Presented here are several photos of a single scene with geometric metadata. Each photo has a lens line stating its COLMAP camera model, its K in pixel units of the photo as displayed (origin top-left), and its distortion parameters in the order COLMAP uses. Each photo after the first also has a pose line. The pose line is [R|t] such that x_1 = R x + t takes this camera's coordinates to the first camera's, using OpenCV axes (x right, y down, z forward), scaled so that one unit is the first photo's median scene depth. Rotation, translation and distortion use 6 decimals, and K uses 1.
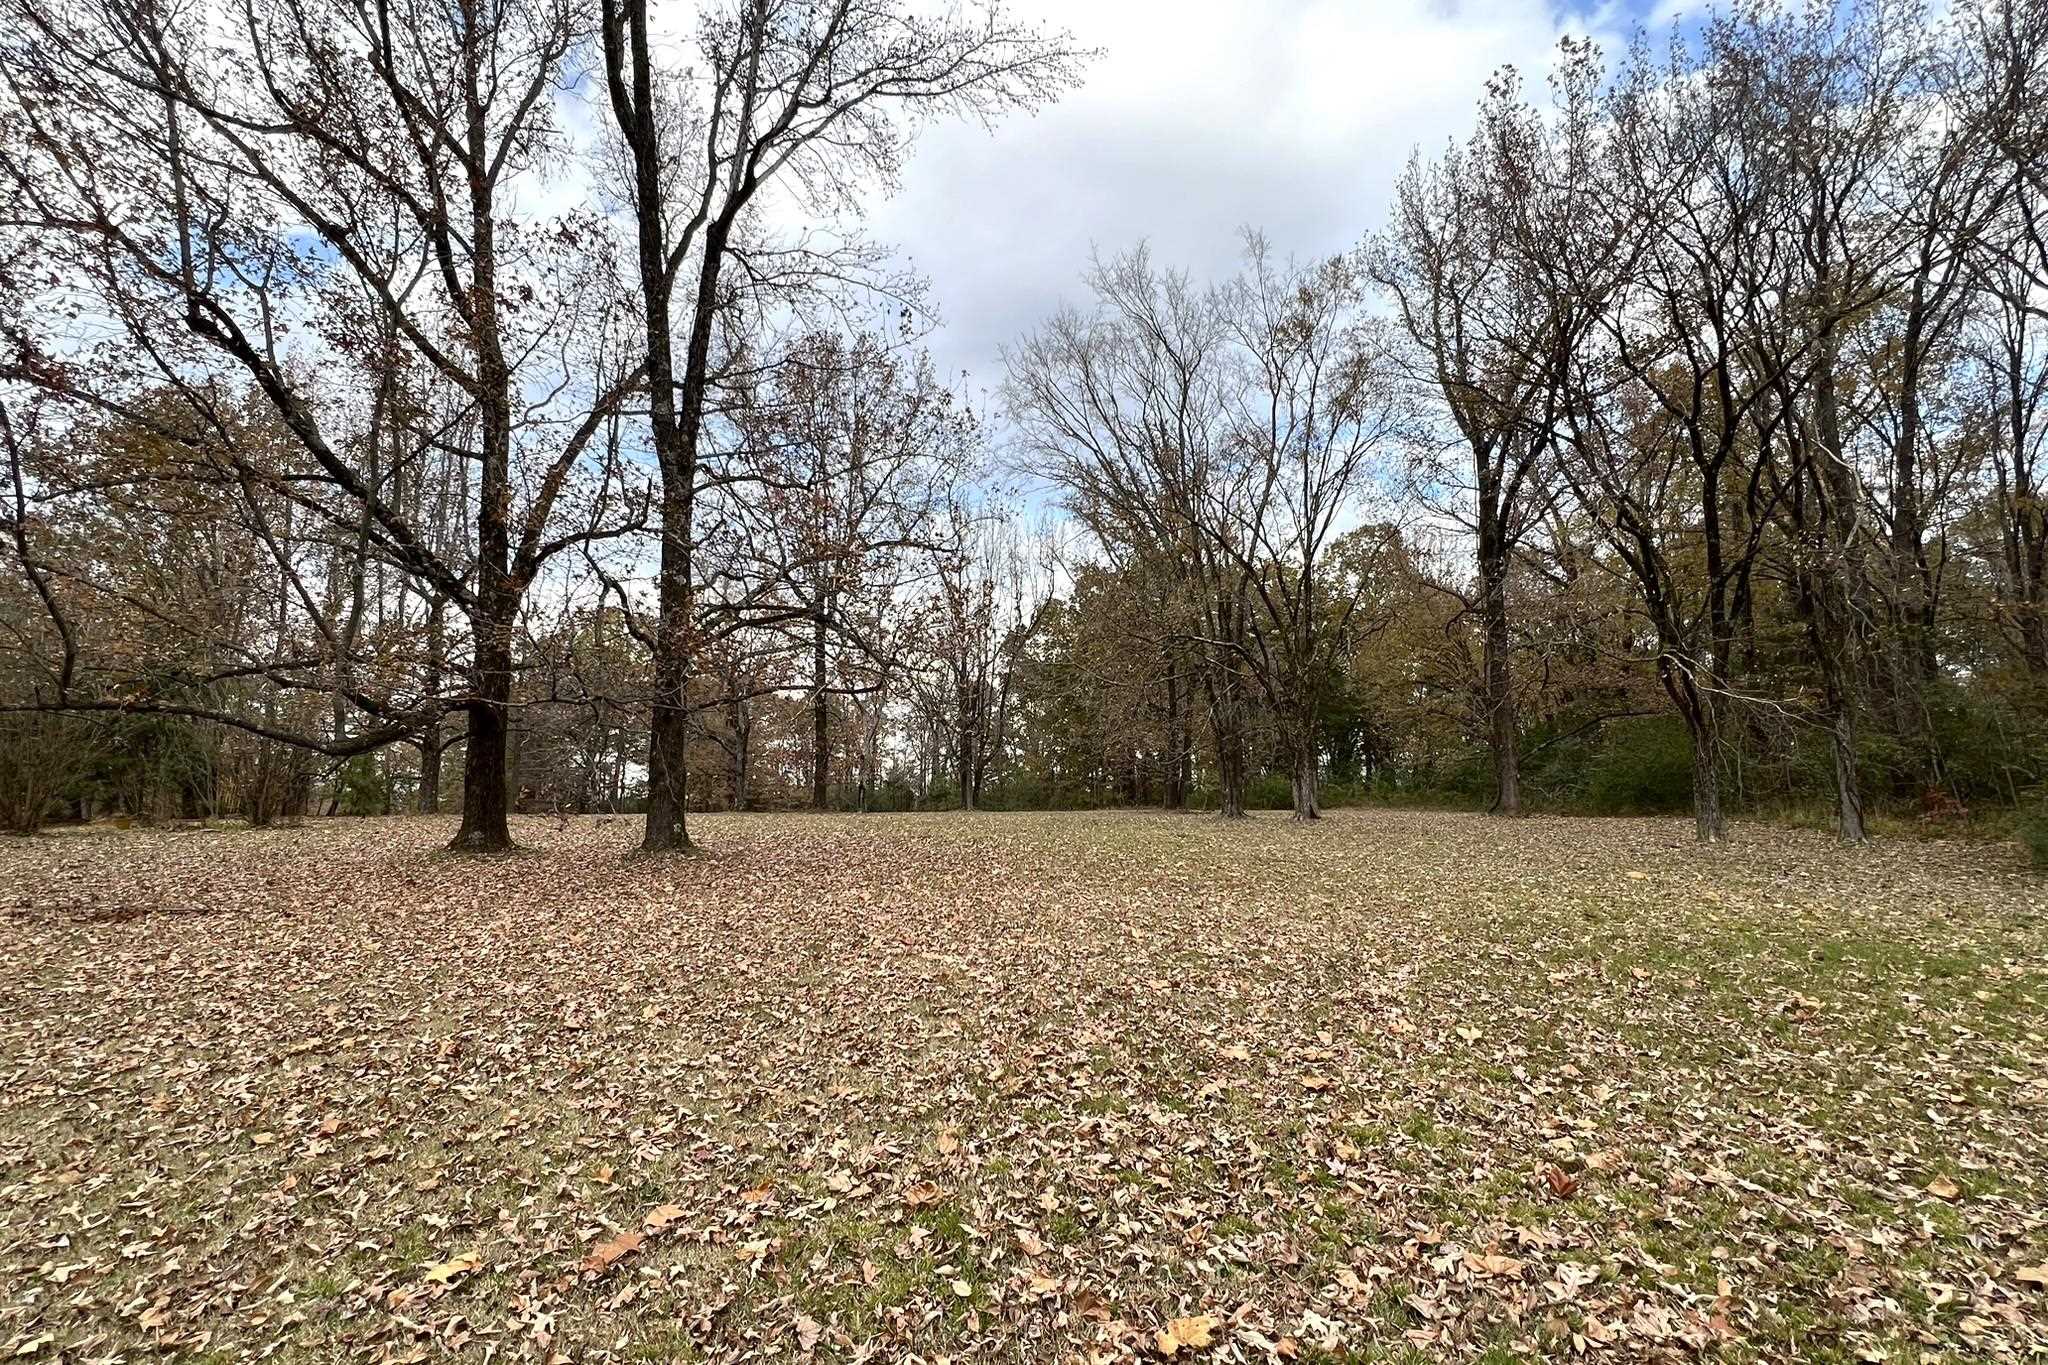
lens RADIAL K [[927.9, 0, 1002.7], [0, 927.9, 713.4], [0, 0, 1]] dist [-0.002854, 0.001187]
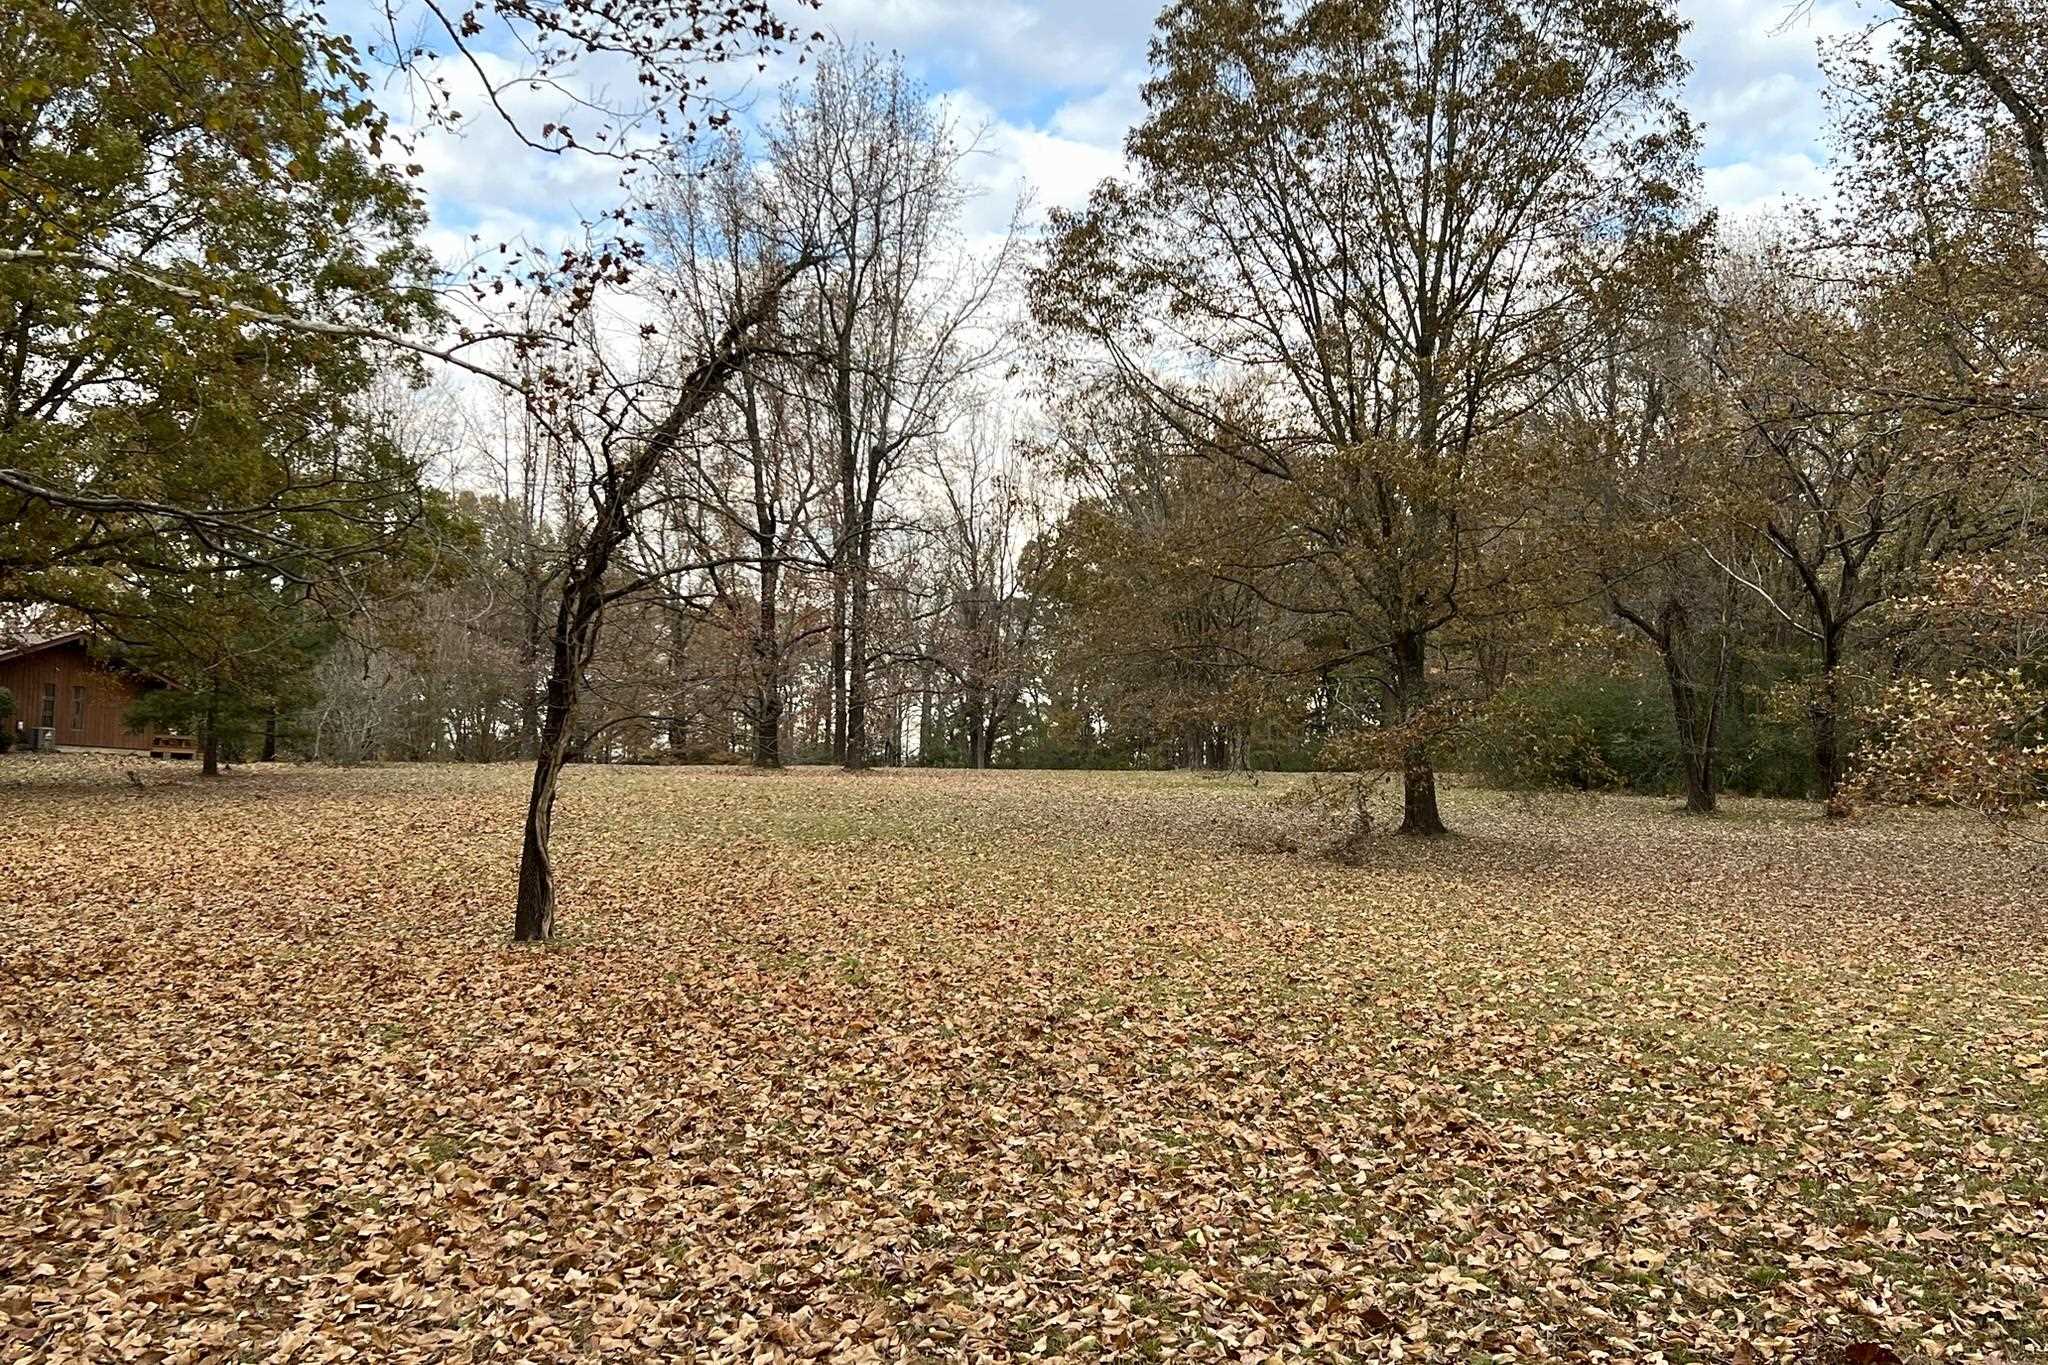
lens RADIAL K [[1855.2, 0, 1034.2], [0, 1855.2, 673.0], [0, 0, 1]] dist [0.097792, 0.000000]
pose [[0.999960, 0.007784, 0.004415, 0.020873], [-0.007904, 0.999583, 0.027783, -0.076769], [-0.004197, -0.027817, 0.999604, -1.774780]]
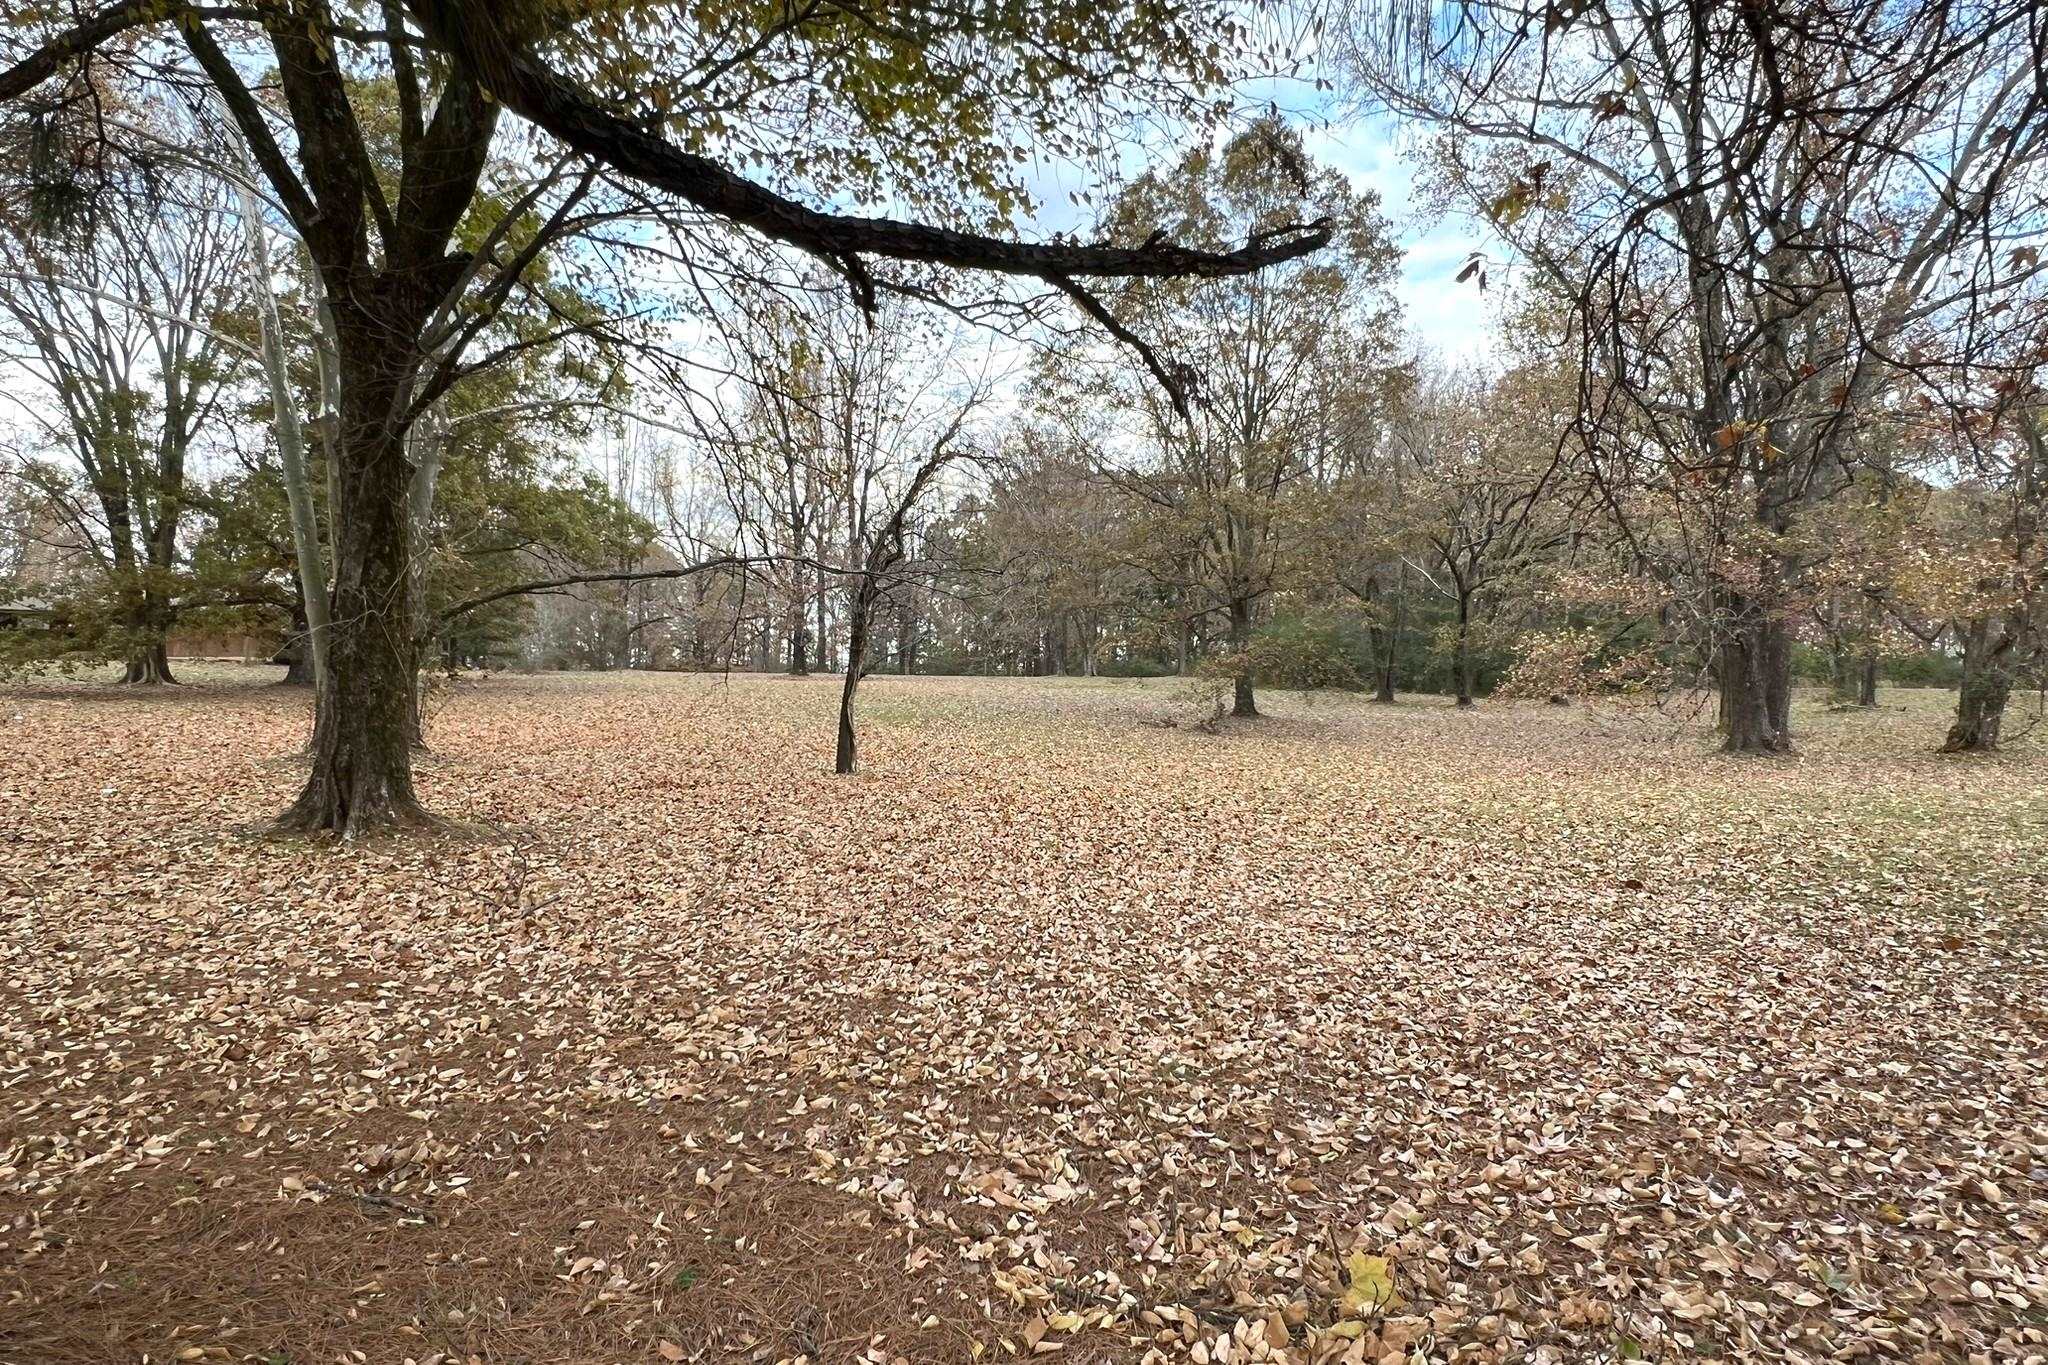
lens RADIAL K [[1287.0, 0, 1012.3], [0, 1287.0, 677.1], [0, 0, 1]] dist [0.005251, 0.001237]
pose [[0.995489, 0.008255, 0.094518, -0.131561], [-0.015919, 0.996617, 0.080625, -0.097265], [-0.093533, -0.081766, 0.992253, -1.987130]]
